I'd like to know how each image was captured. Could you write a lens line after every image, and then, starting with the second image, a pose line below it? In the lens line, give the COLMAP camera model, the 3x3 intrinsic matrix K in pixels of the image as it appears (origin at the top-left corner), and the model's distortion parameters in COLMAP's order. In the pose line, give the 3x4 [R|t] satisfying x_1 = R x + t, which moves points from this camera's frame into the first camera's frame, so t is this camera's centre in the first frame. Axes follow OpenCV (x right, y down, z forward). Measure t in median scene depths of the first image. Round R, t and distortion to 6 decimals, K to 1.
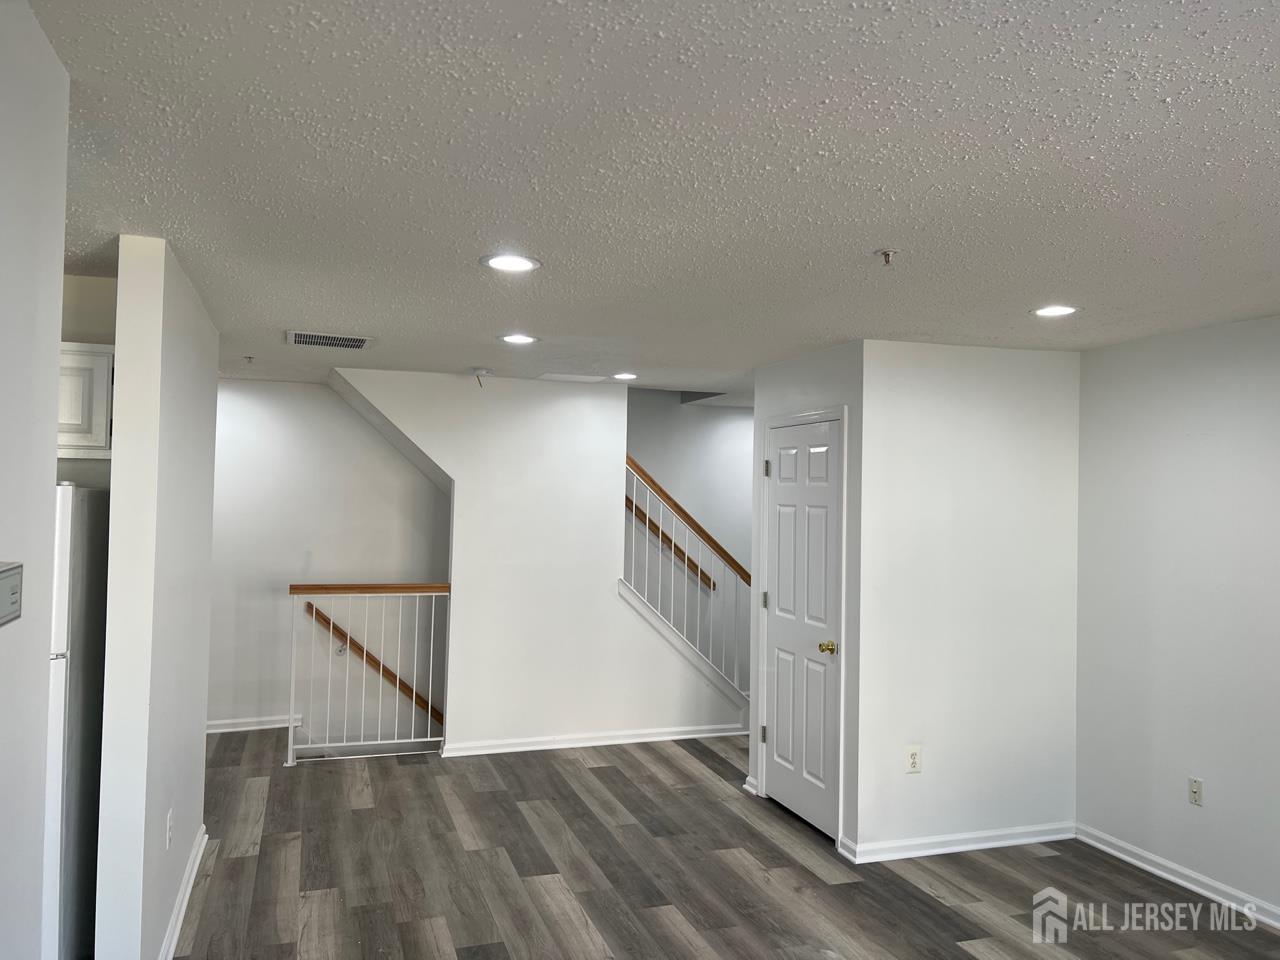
lens RADIAL K [[990.5, 0, 640.0], [0, 990.5, 480.0], [0, 0, 1]] dist [0.002103, -0.004742]
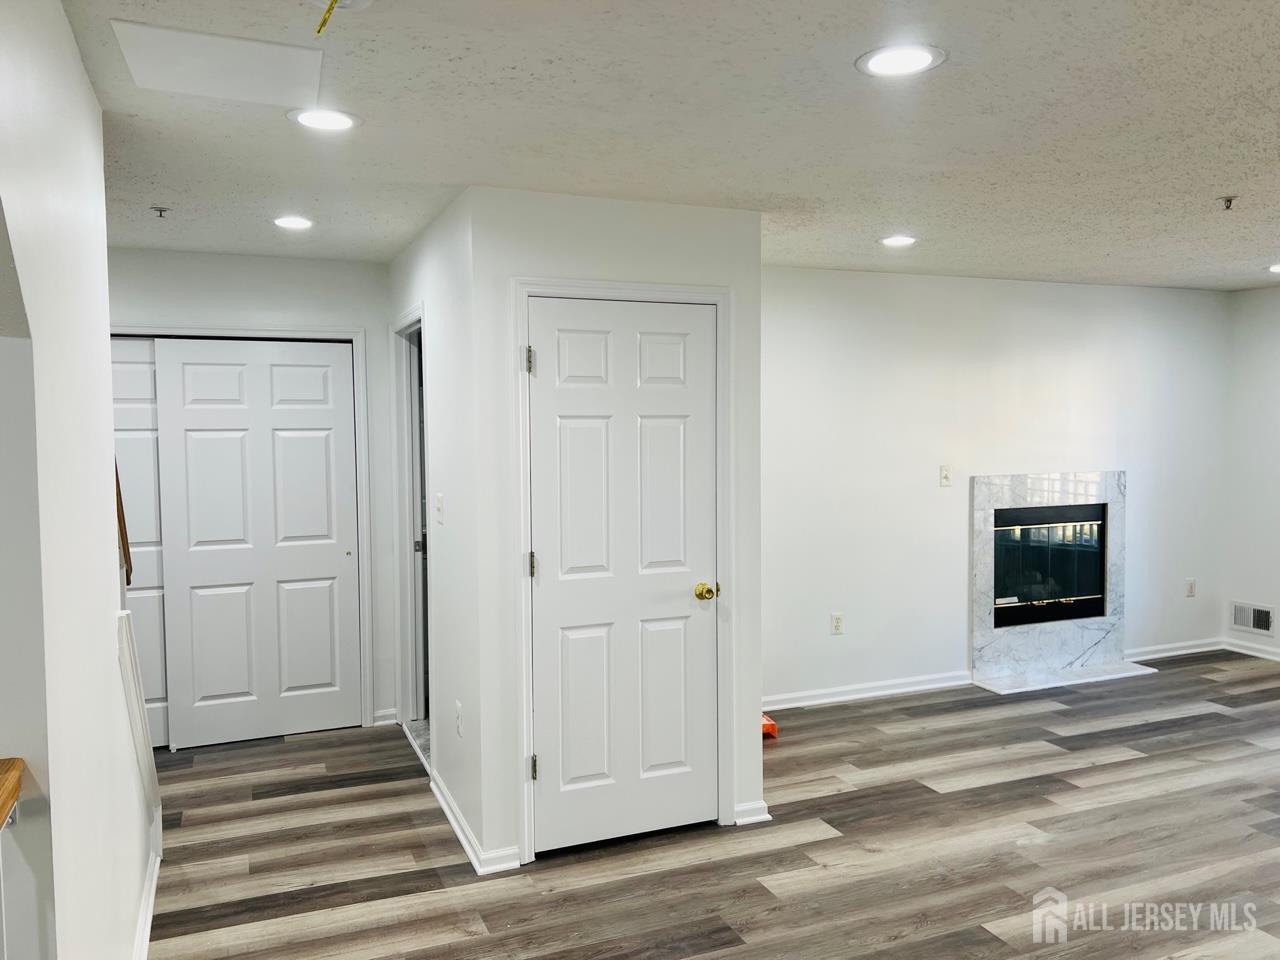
lens RADIAL K [[953.4, 0, 640.0], [0, 953.4, 480.0], [0, 0, 1]] dist [0.032602, 0.001782]
pose [[-0.075211, -0.075882, 0.994276, -0.613143], [-0.009411, 0.997110, 0.075386, 0.022705], [-0.997123, -0.003687, -0.075708, 1.206273]]
